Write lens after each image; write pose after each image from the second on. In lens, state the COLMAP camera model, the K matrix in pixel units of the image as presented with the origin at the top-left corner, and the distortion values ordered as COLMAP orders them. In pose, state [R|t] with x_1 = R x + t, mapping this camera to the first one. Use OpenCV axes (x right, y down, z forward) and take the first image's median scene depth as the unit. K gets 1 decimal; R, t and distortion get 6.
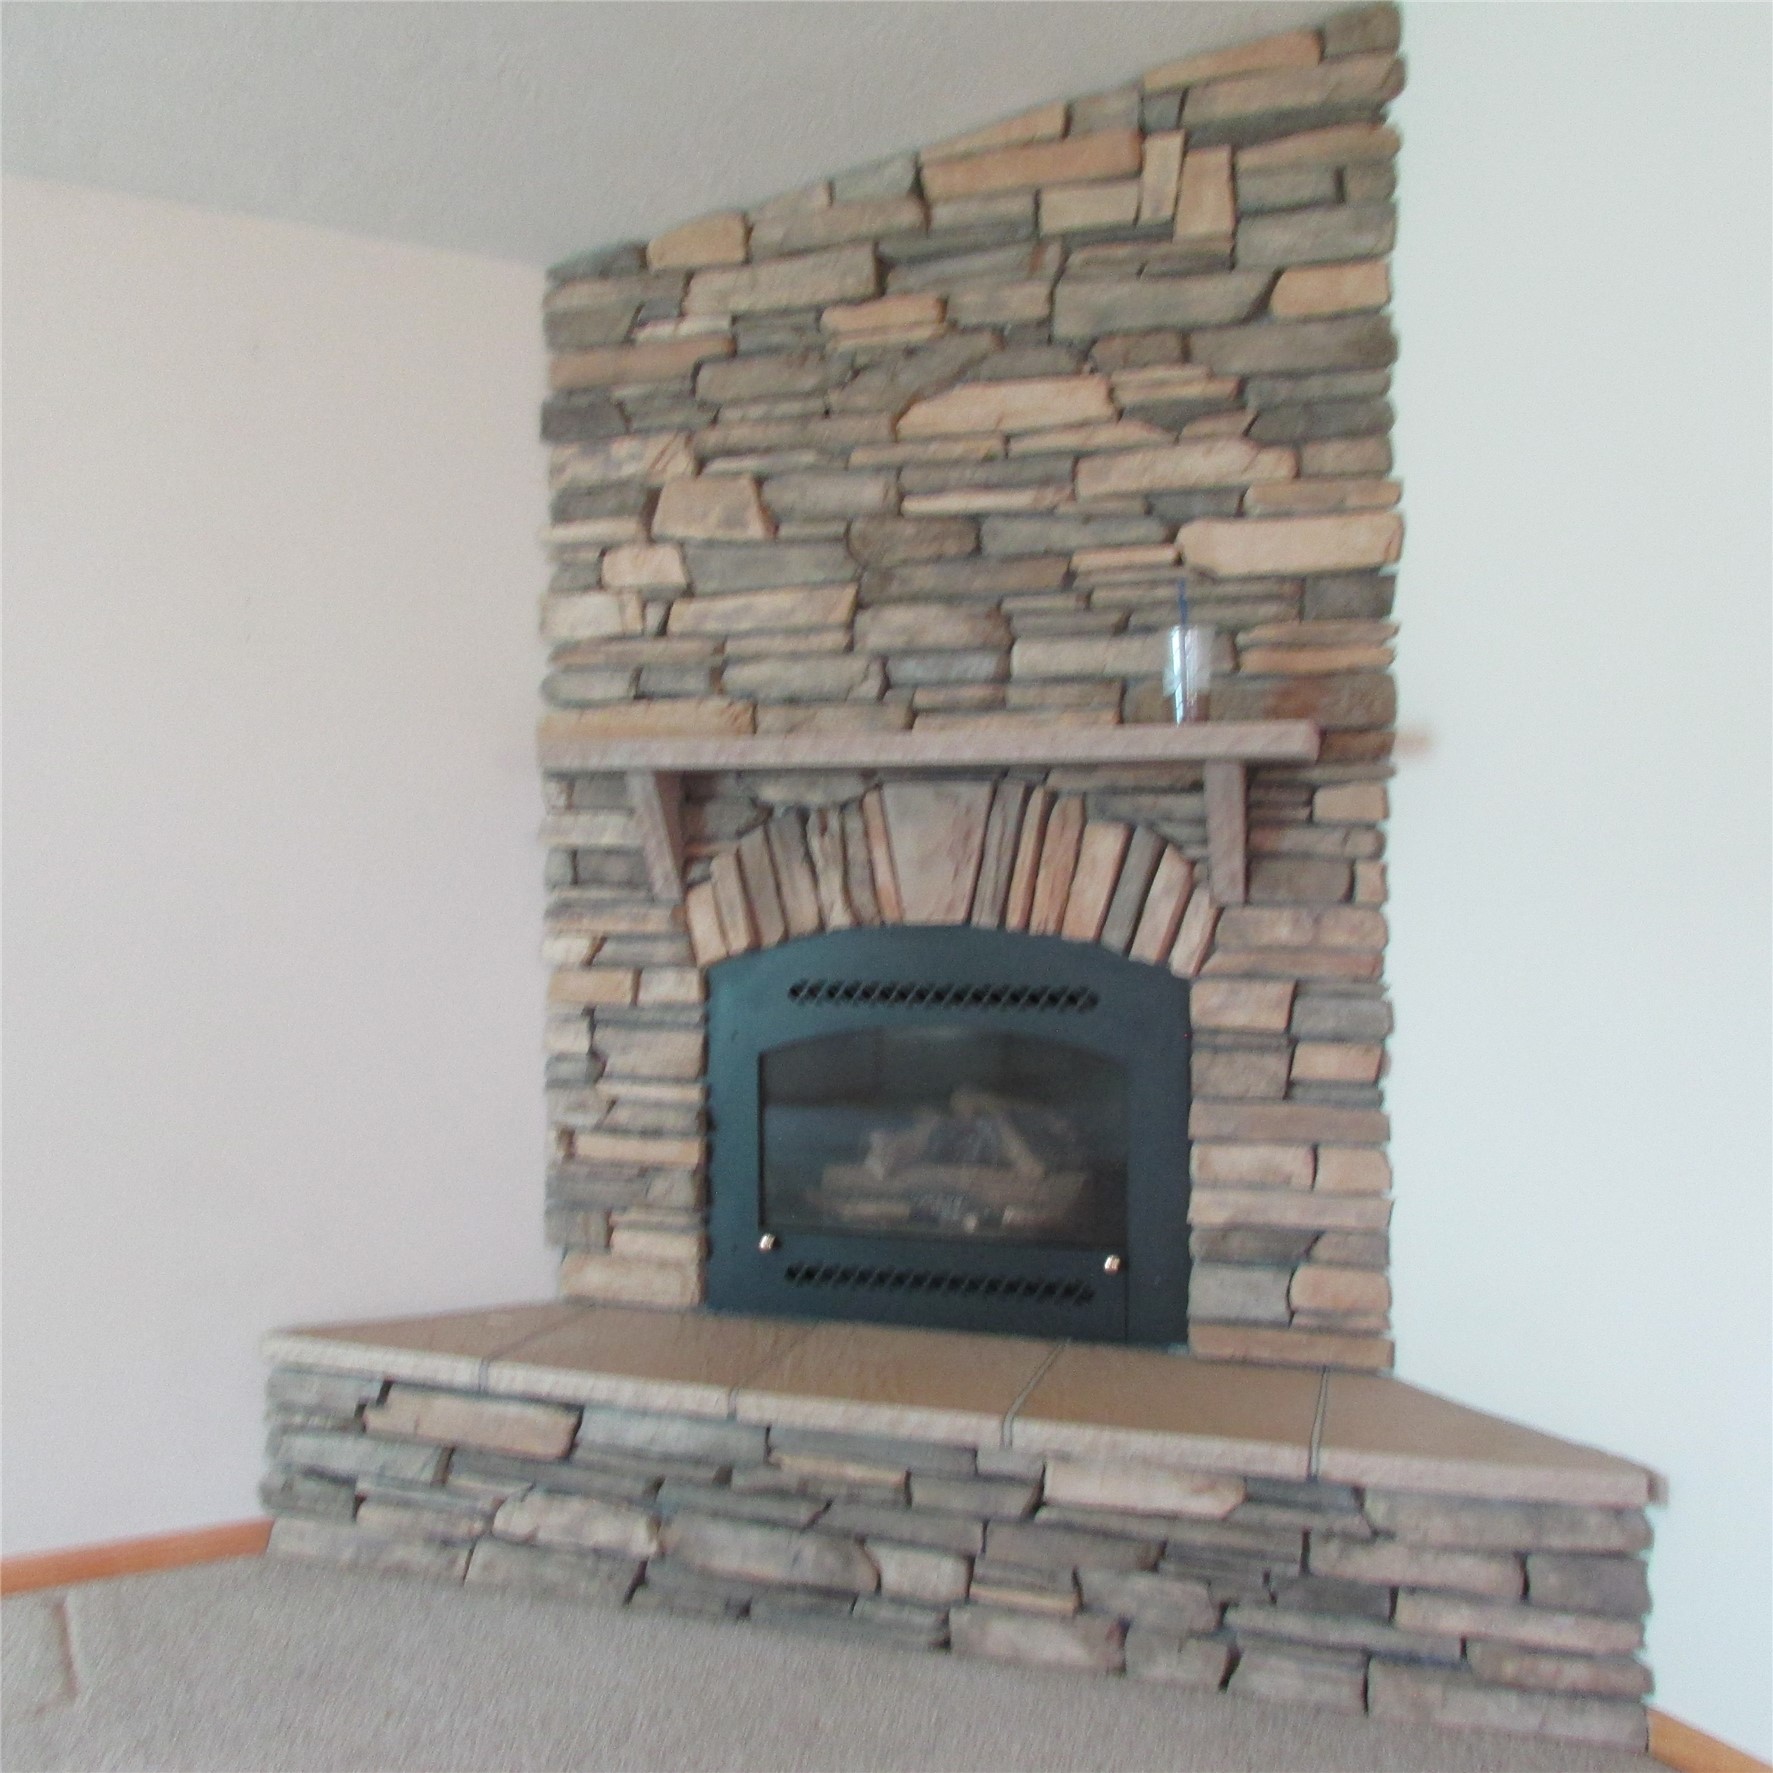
lens RADIAL K [[1702.3, 0, 873.3], [0, 1702.3, 875.2], [0, 0, 1]] dist [-0.017368, 0.000000]
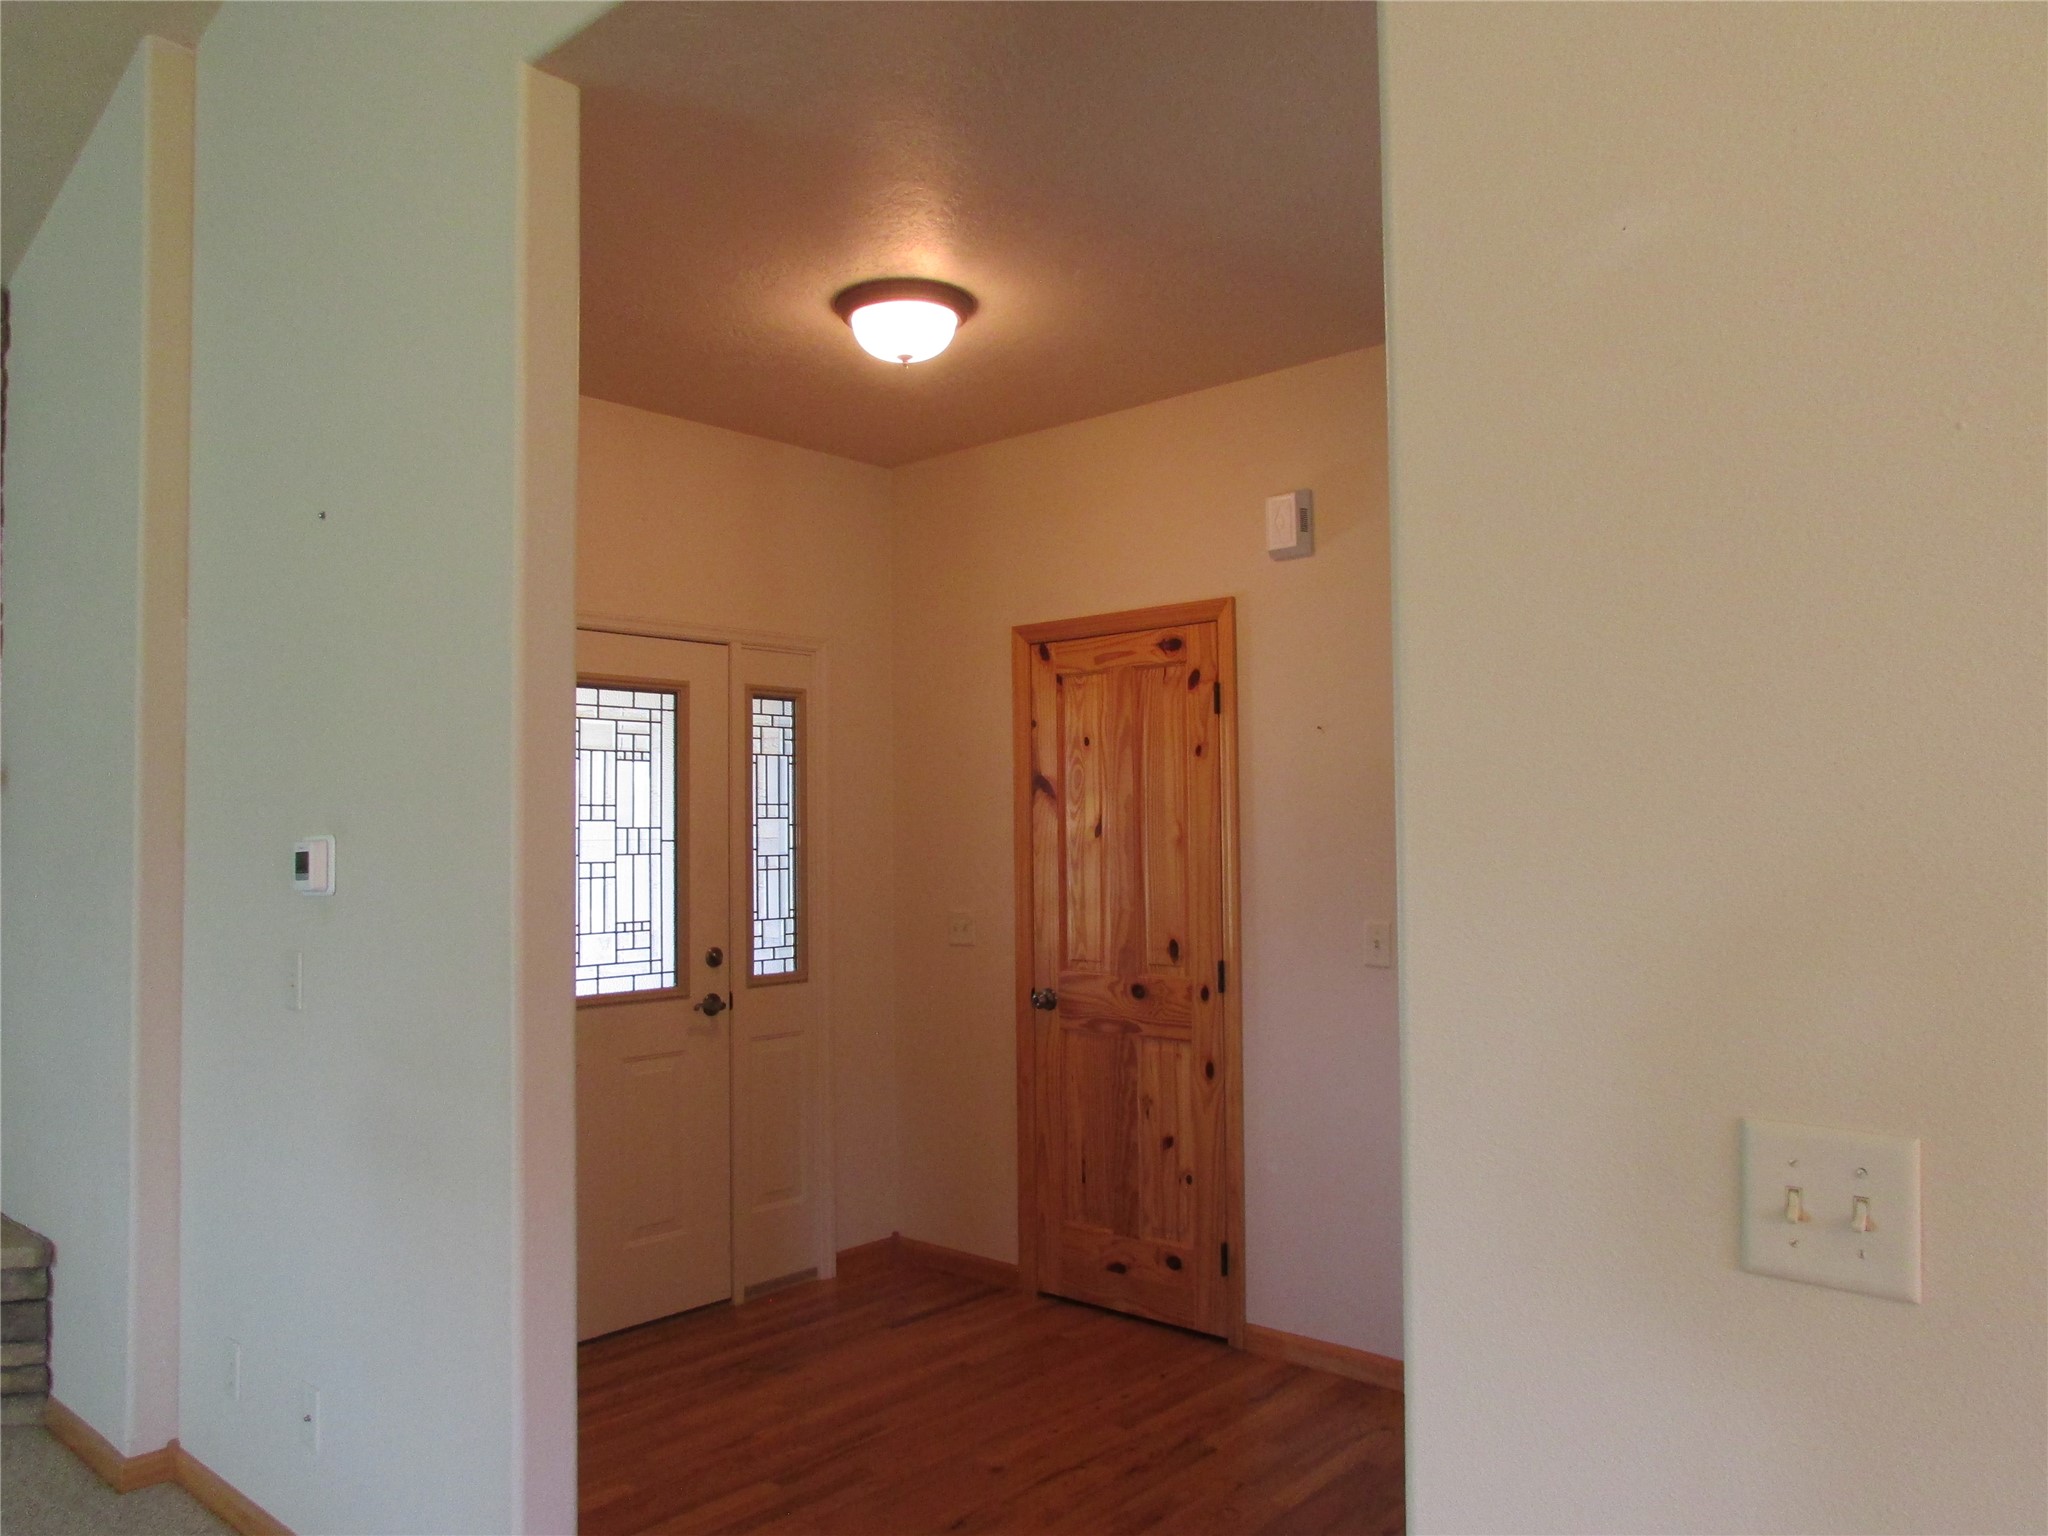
lens RADIAL K [[1476.3, 0, 1022.7], [0, 1476.3, 777.0], [0, 0, 1]] dist [-0.005296, 0.004472]
pose [[0.942841, -0.005265, 0.333200, 0.689405], [0.019267, 0.999064, -0.038733, -0.009160], [-0.332684, 0.042939, 0.942060, -0.494567]]
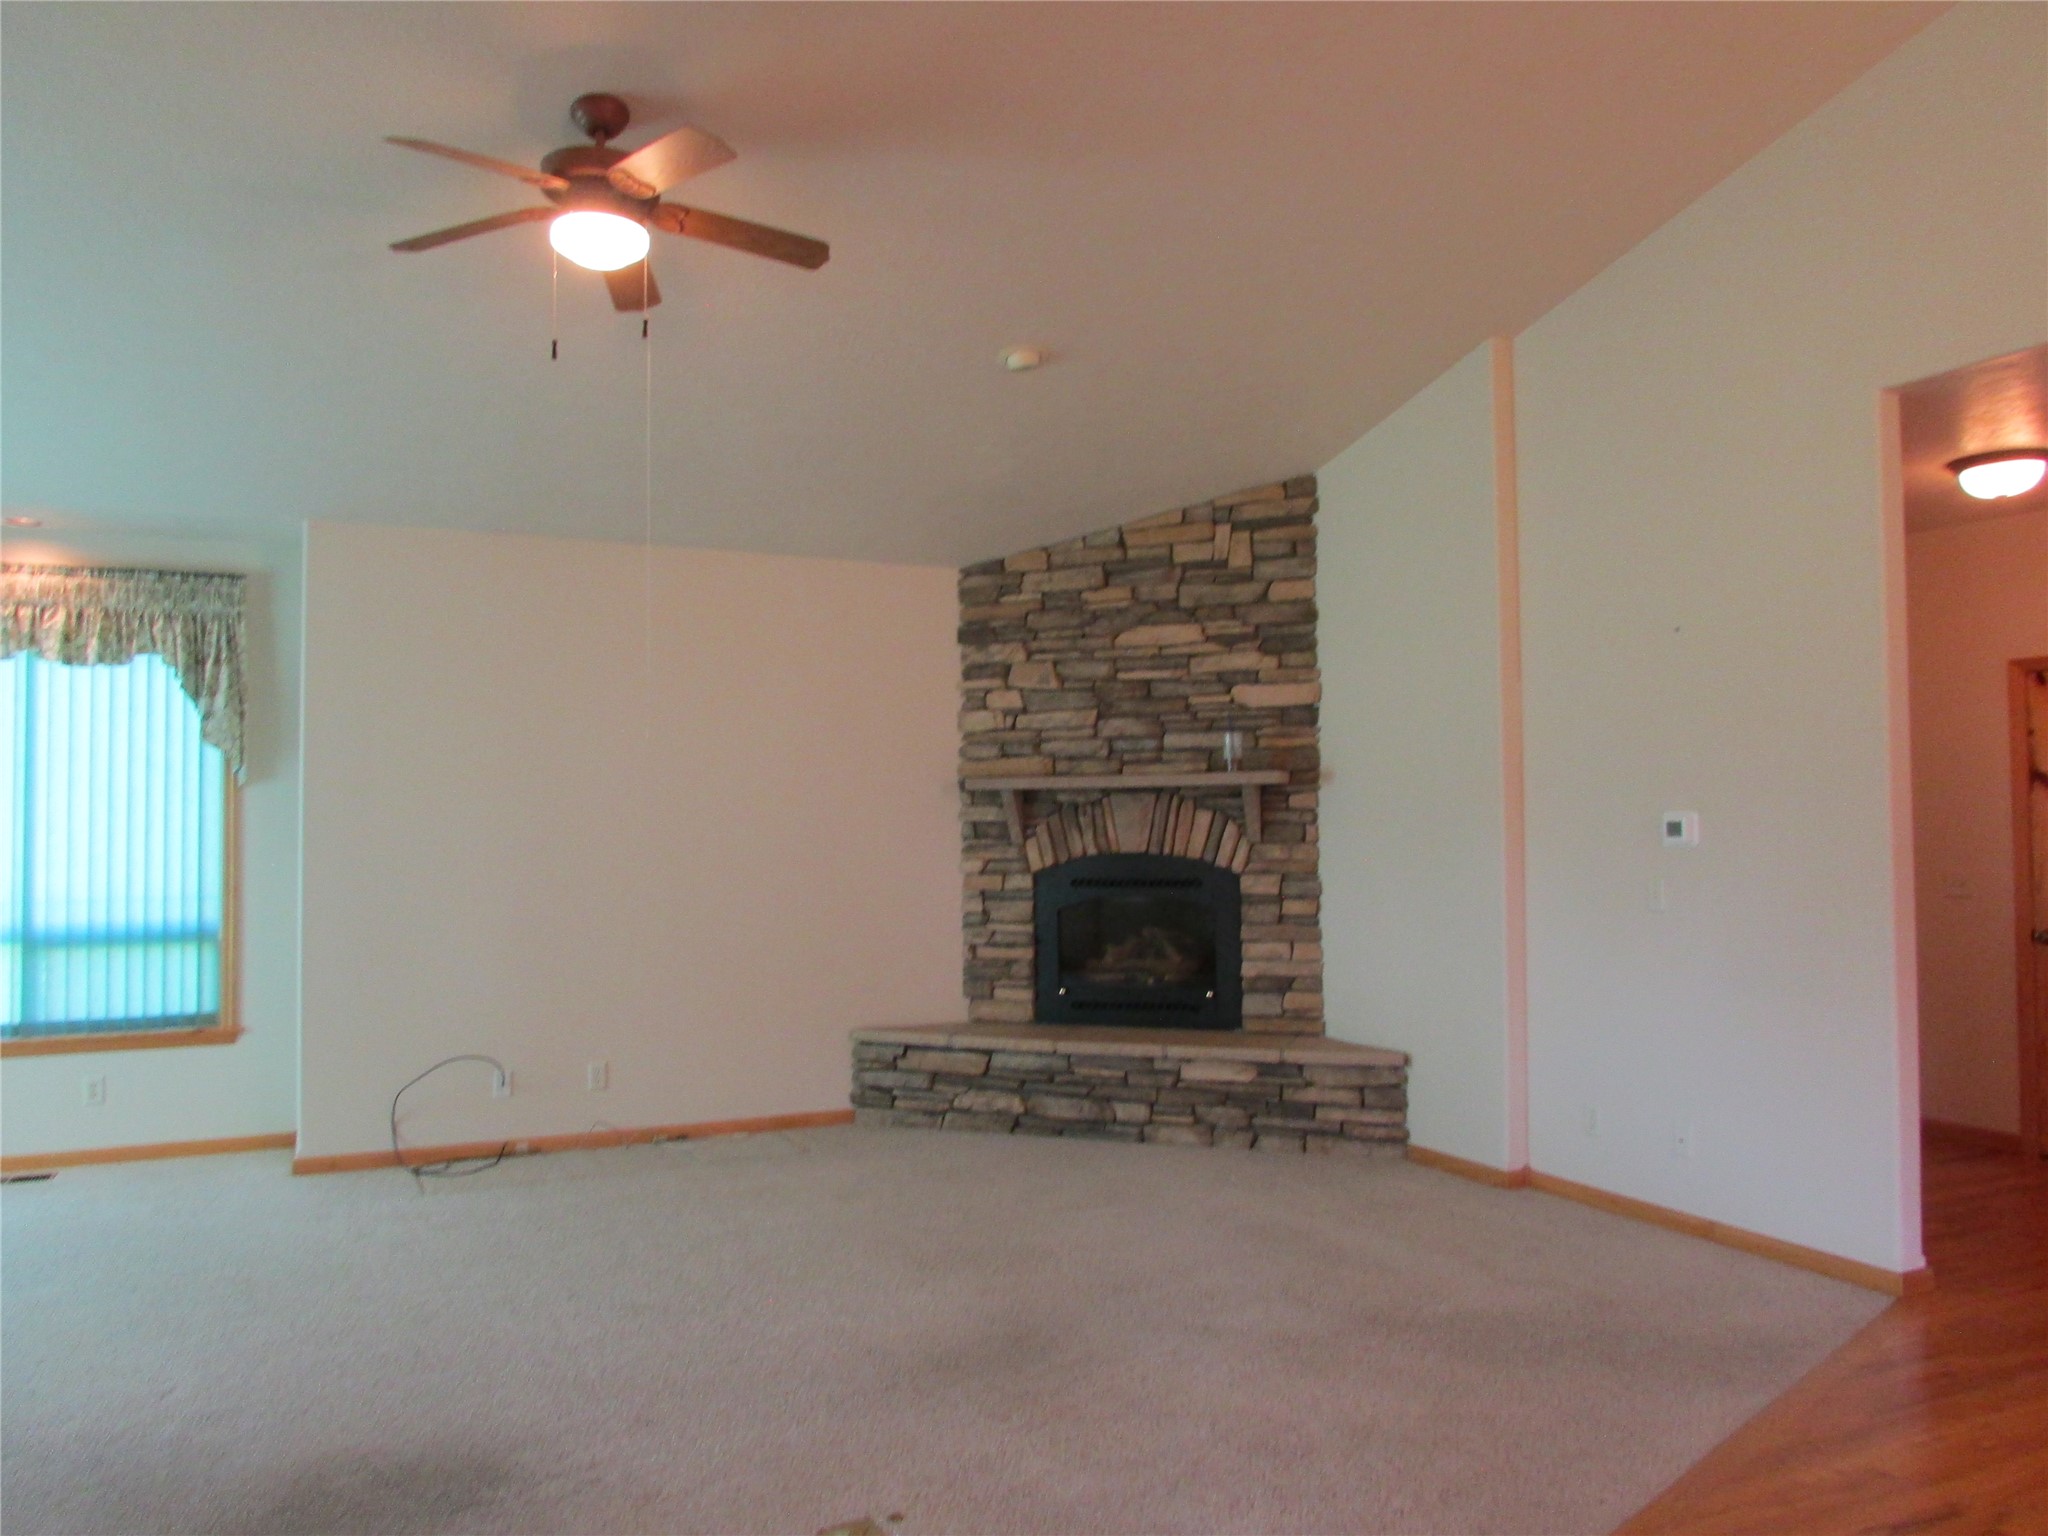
lens RADIAL K [[1476.3, 0, 1019.9], [0, 1476.3, 760.3], [0, 0, 1]] dist [-0.005296, 0.004472]
pose [[0.999209, -0.014169, -0.037158, -0.044715], [0.012542, 0.998968, -0.043650, -0.012312], [0.037738, 0.043149, 0.998356, -1.098152]]
